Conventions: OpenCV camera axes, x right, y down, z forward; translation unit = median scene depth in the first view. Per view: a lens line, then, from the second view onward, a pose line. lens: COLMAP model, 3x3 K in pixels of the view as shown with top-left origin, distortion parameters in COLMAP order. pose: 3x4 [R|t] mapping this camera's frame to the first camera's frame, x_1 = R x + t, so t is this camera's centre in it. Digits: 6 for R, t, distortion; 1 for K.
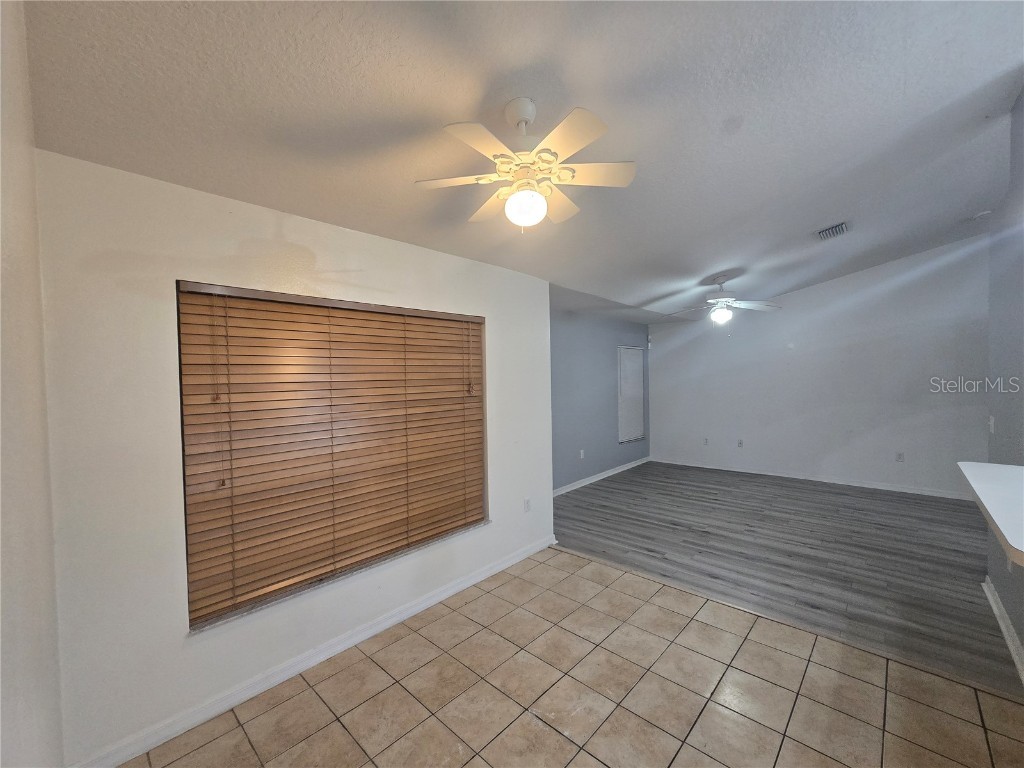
lens RADIAL K [[417.1, 0, 516.9], [0, 417.1, 388.0], [0, 0, 1]] dist [0.001487, -0.000057]
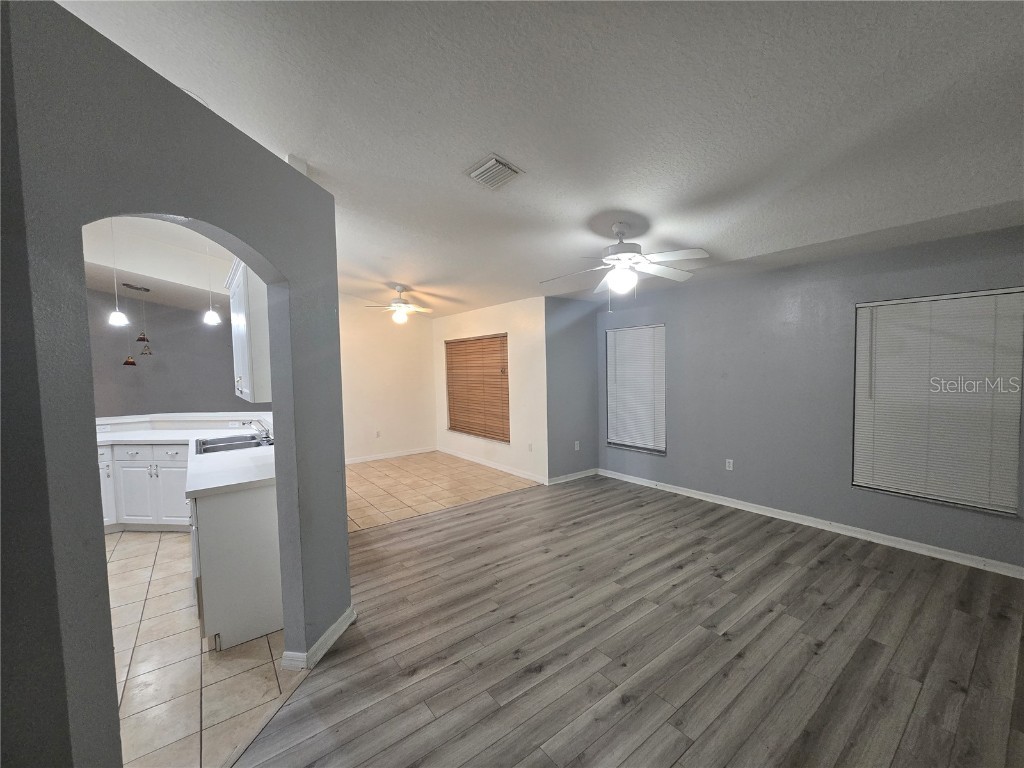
lens RADIAL K [[417.1, 0, 516.4], [0, 417.1, 385.3], [0, 0, 1]] dist [0.001487, -0.000057]
pose [[-0.173128, 0.067806, -0.982562, 1.250207], [-0.003643, 0.997576, 0.069484, -0.046423], [0.984893, 0.015609, -0.172461, 0.981308]]
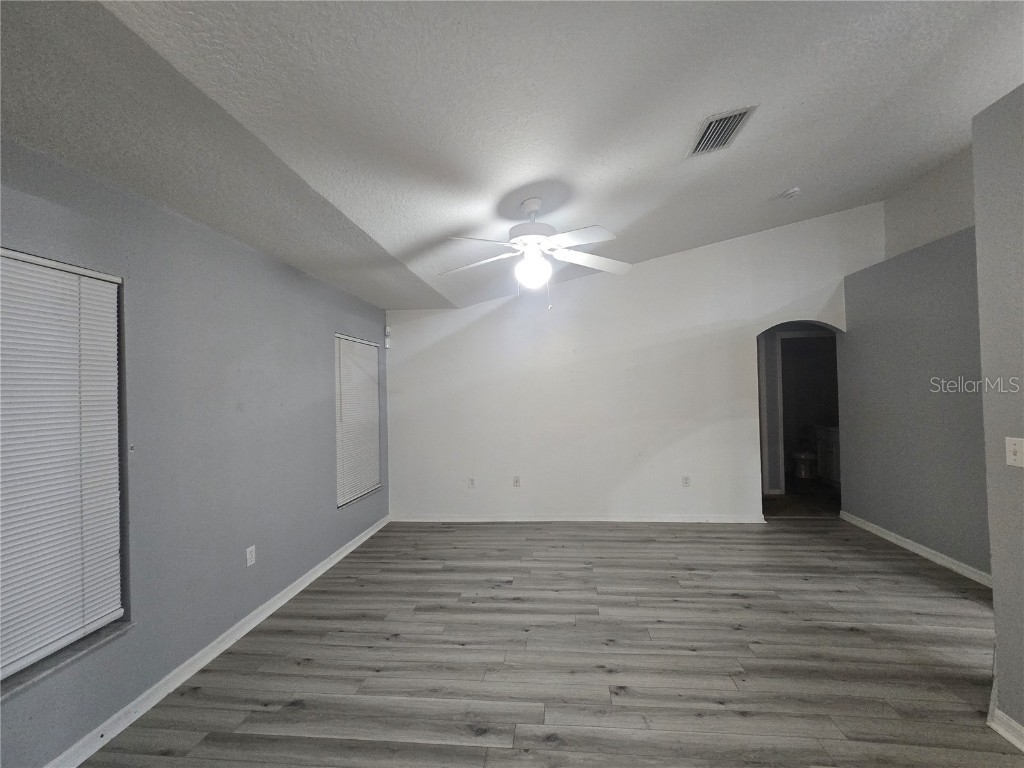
lens RADIAL K [[417.1, 0, 517.8], [0, 417.1, 384.8], [0, 0, 1]] dist [0.001487, -0.000057]
pose [[0.799874, 0.013230, 0.600022, 0.150286], [0.023332, 0.998316, -0.053115, 0.006755], [-0.599714, 0.056485, 0.798218, 0.600145]]
